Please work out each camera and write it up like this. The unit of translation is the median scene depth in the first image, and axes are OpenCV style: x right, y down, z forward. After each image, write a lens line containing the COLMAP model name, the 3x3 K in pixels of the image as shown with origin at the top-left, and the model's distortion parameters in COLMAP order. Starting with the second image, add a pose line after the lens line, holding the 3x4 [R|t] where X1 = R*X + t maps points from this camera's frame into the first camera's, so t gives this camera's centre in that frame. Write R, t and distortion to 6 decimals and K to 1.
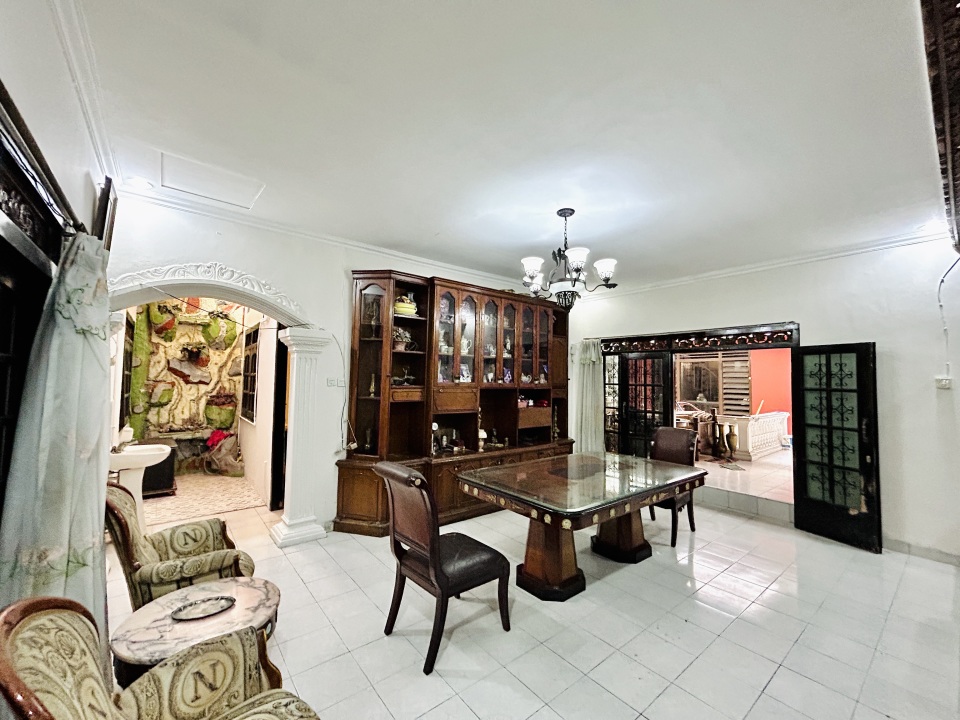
lens RADIAL K [[390.3, 0, 477.9], [0, 390.3, 358.5], [0, 0, 1]] dist [-0.000157, 0.000529]
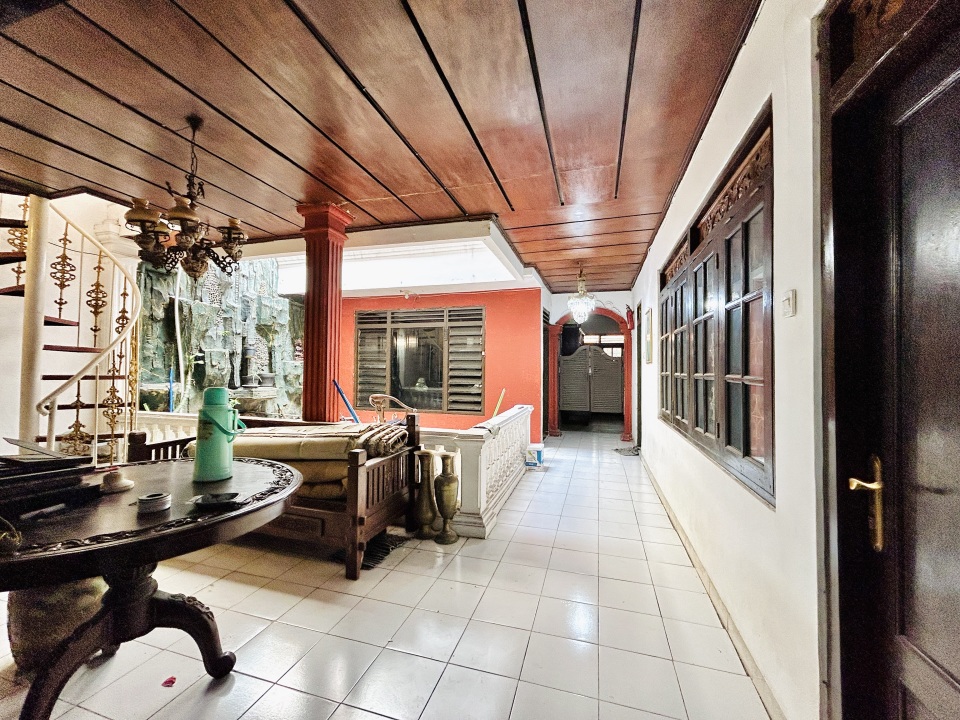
lens RADIAL K [[390.3, 0, 477.9], [0, 390.3, 358.5], [0, 0, 1]] dist [-0.000157, 0.000529]
pose [[0.823491, 0.009677, 0.567246, 0.430990], [-0.032847, 0.998991, 0.030643, 0.054446], [-0.566377, -0.043866, 0.822978, 0.631557]]
